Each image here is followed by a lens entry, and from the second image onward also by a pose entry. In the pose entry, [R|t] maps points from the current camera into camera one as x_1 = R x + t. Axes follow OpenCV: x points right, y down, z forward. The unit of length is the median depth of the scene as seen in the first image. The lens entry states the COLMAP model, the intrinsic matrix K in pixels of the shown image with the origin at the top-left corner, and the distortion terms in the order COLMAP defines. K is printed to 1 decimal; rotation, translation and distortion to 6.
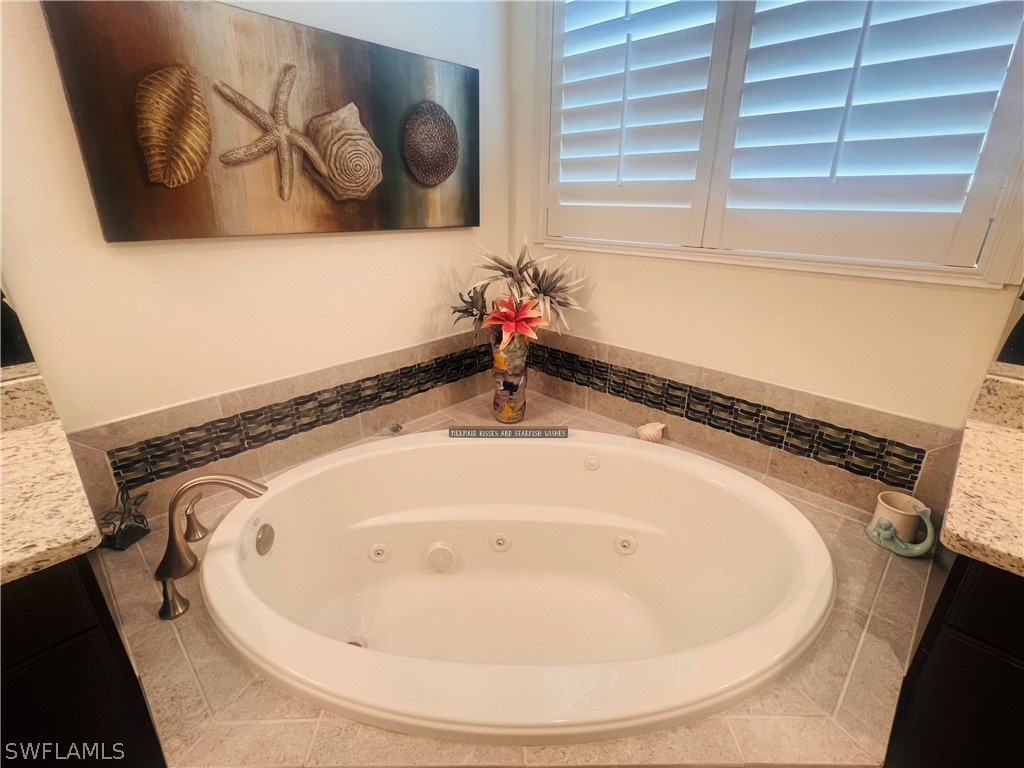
lens RADIAL K [[481.3, 0, 512.0], [0, 481.3, 384.0], [0, 0, 1]] dist [-0.004892, 0.000188]
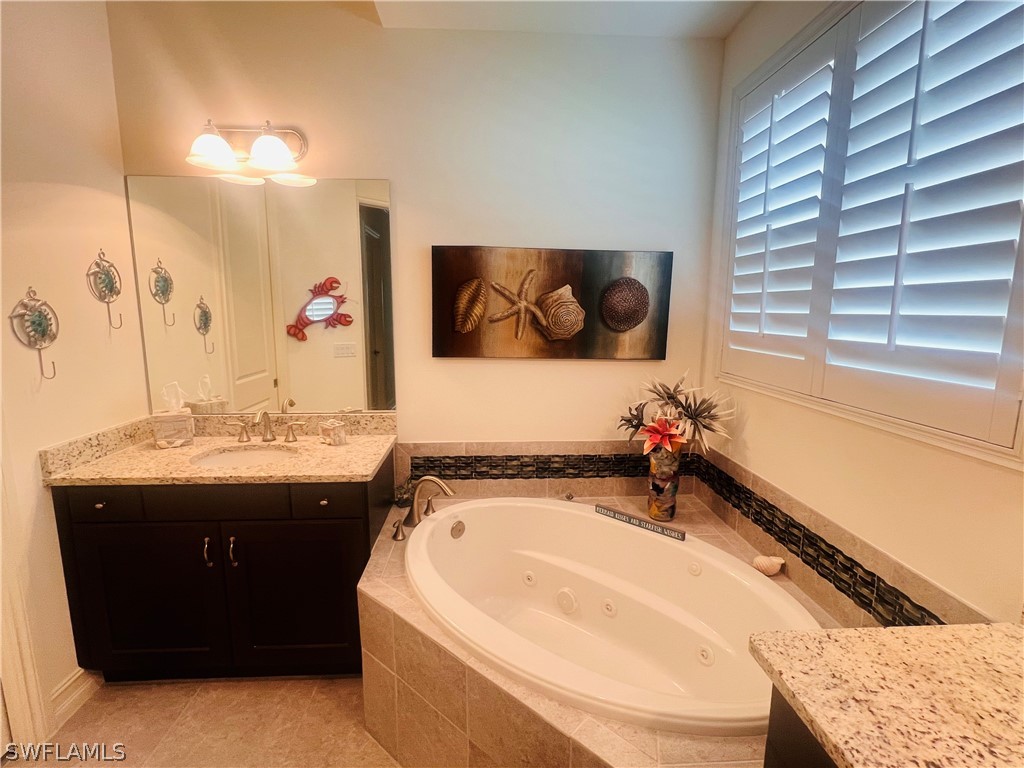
lens RADIAL K [[481.3, 0, 512.0], [0, 481.3, 384.0], [0, 0, 1]] dist [-0.004892, 0.000188]
pose [[0.741016, 0.106479, -0.662991, 0.576961], [-0.251402, 0.959530, -0.126884, -0.000652], [0.622649, 0.260700, 0.737796, -0.218463]]
